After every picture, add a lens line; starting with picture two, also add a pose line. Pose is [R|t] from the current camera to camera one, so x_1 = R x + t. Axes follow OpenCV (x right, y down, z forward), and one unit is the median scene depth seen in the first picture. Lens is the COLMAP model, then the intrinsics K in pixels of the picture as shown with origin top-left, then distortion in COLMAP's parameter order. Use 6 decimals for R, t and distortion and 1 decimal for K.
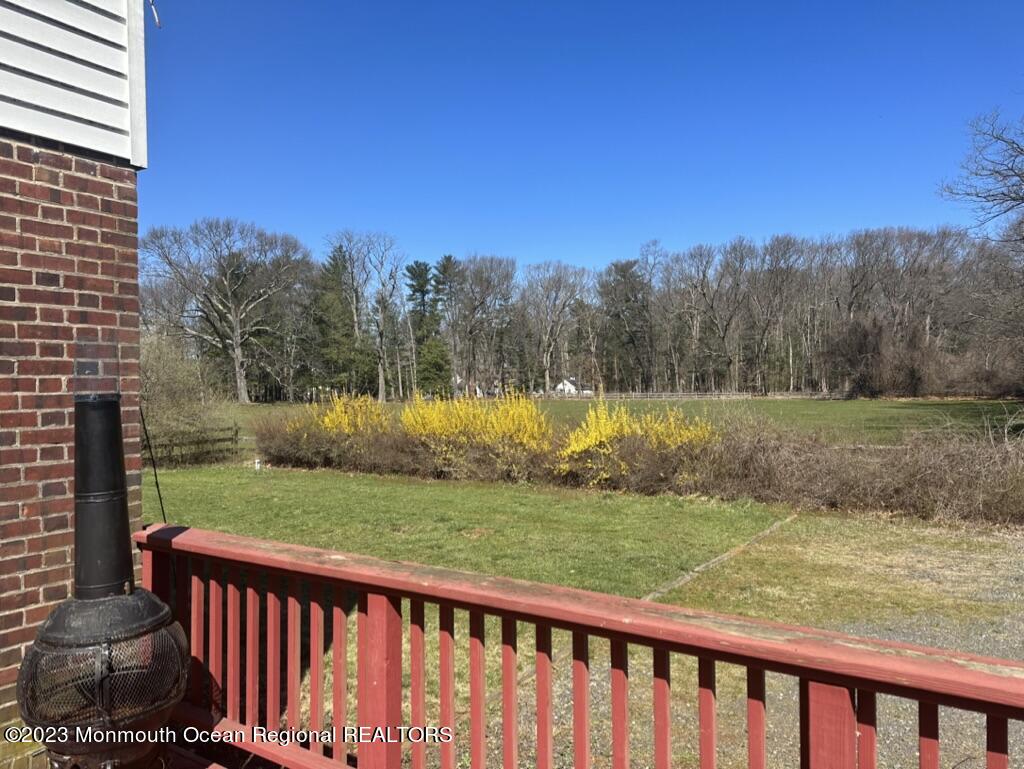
lens RADIAL K [[739.7, 0, 512.0], [0, 739.7, 384.5], [0, 0, 1]] dist [0.074158, -0.001307]
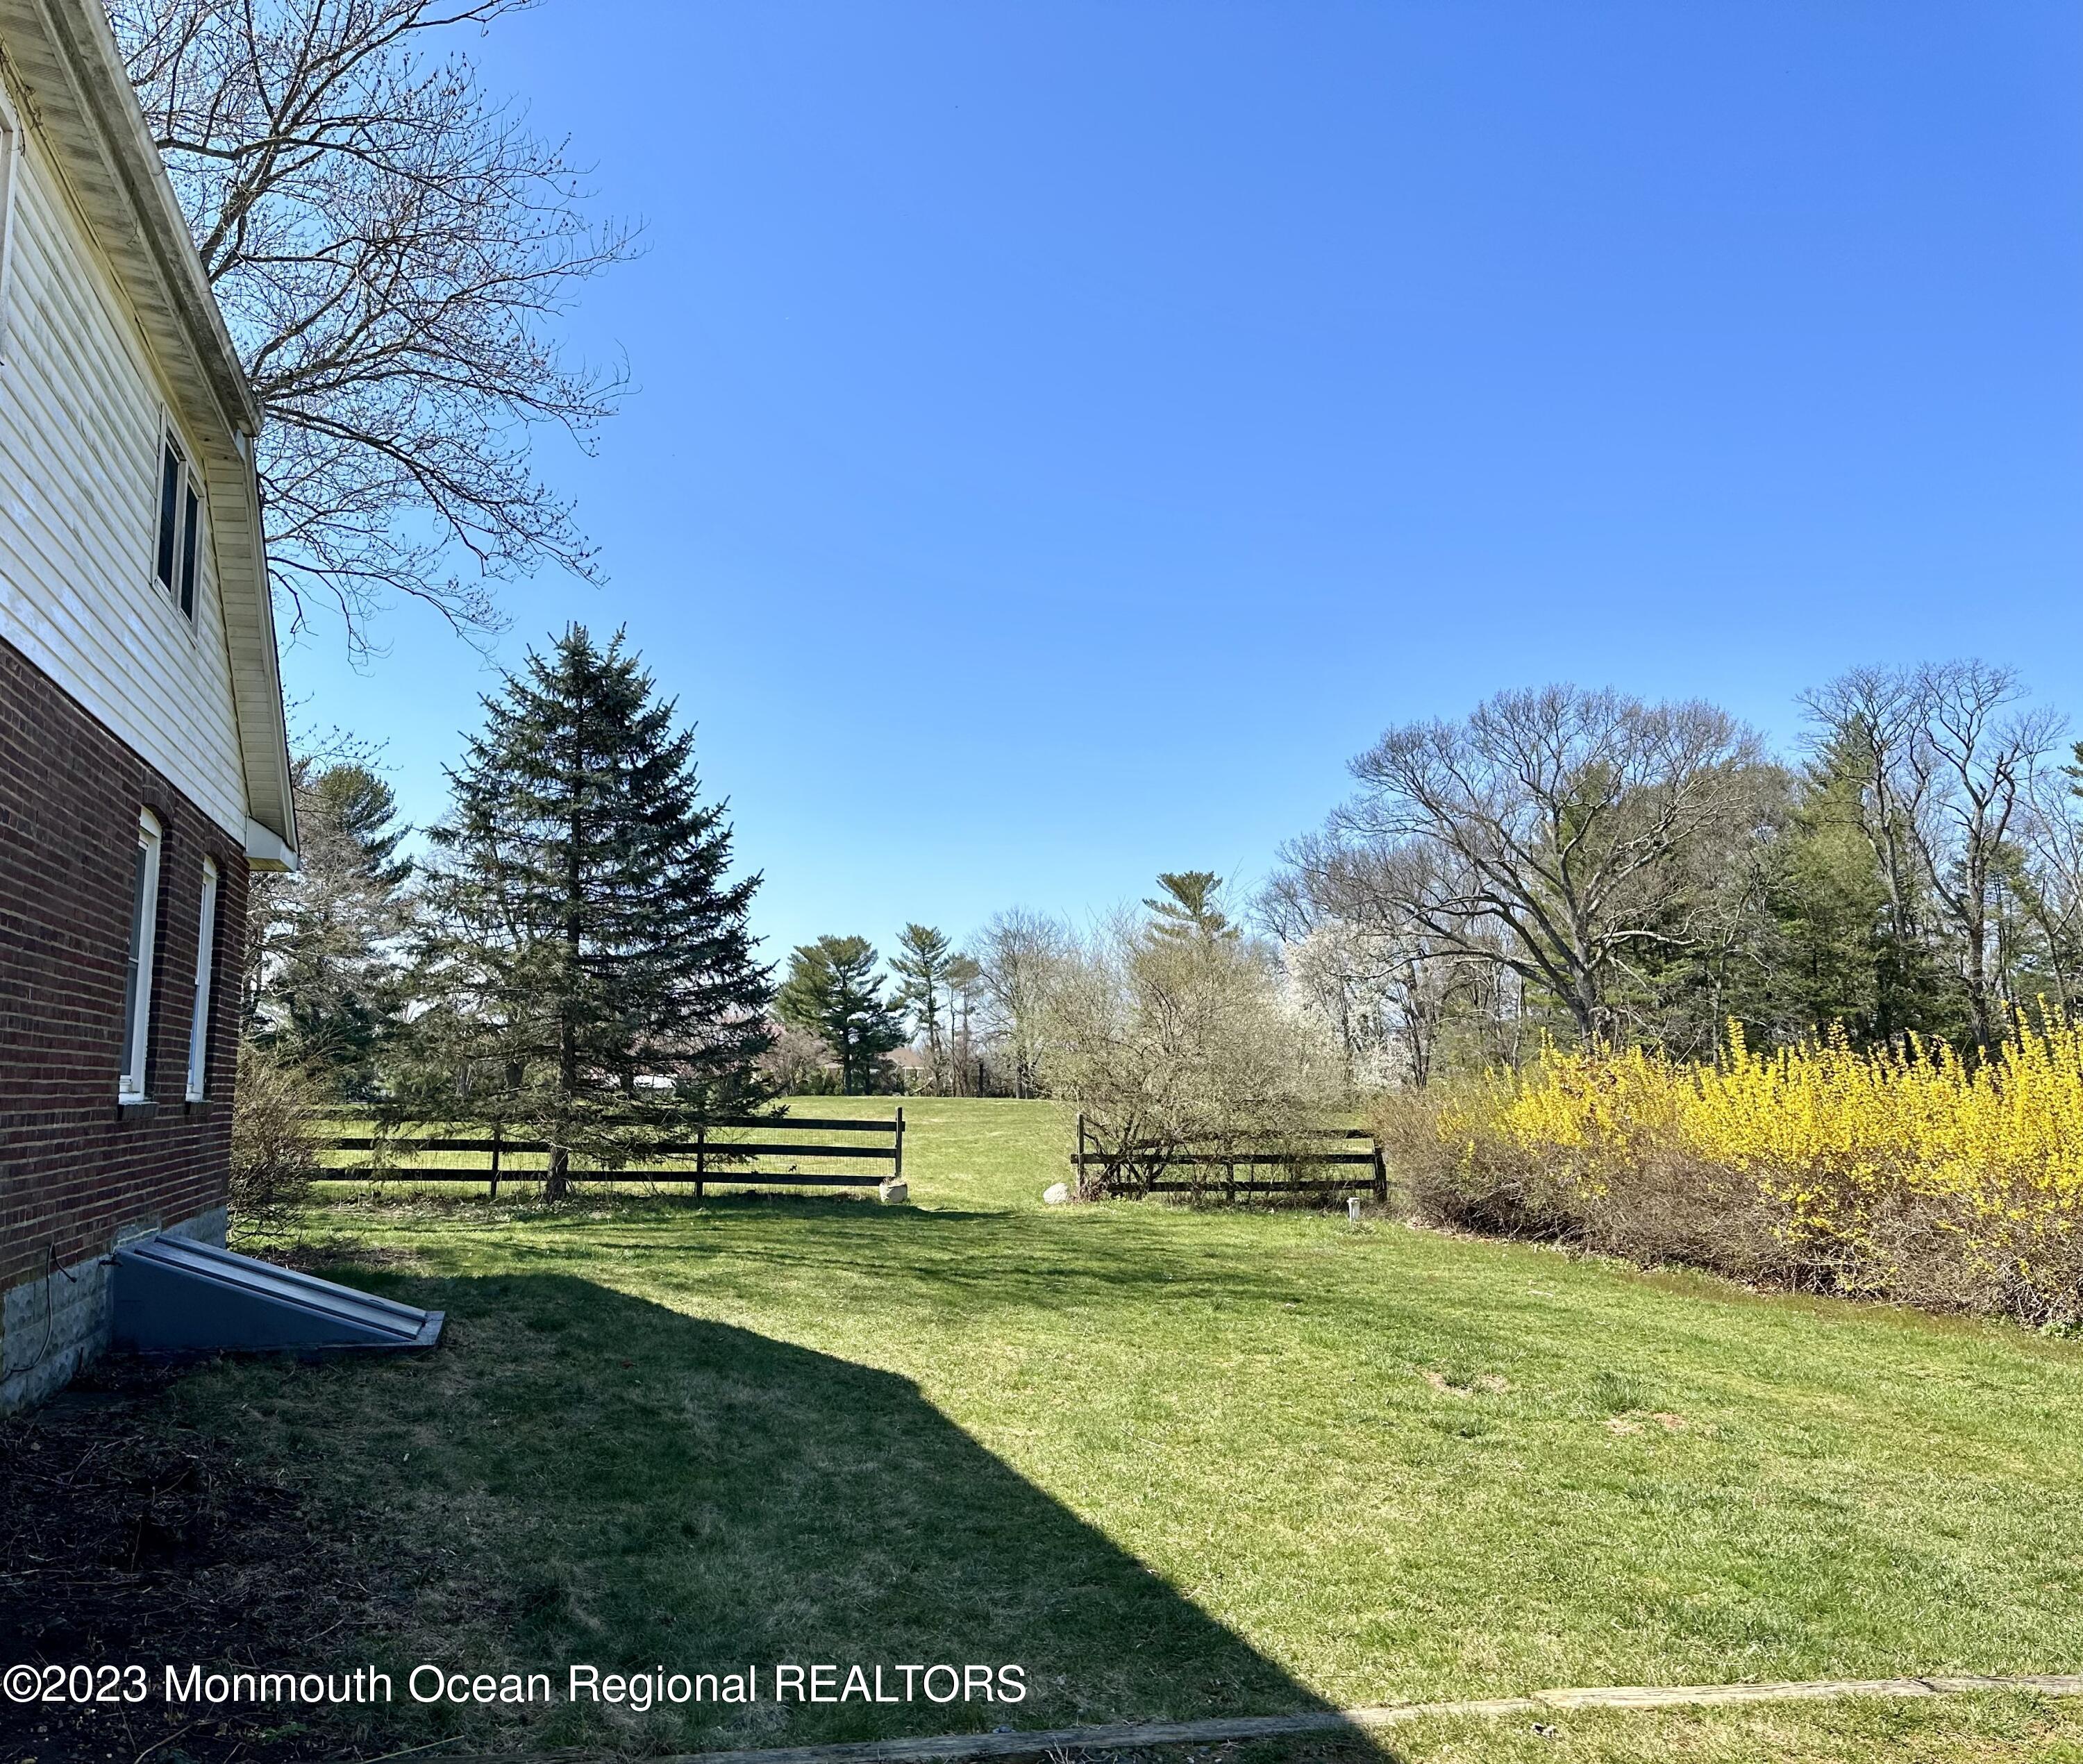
lens RADIAL K [[1714.9, 0, 1041.5], [0, 1714.9, 882.0], [0, 0, 1]] dist [0.076765, 0.001617]
pose [[0.724407, -0.074122, -0.685376, 0.092467], [-0.014210, 0.992386, -0.122344, 0.020257], [0.689226, 0.098366, 0.717838, 0.078442]]
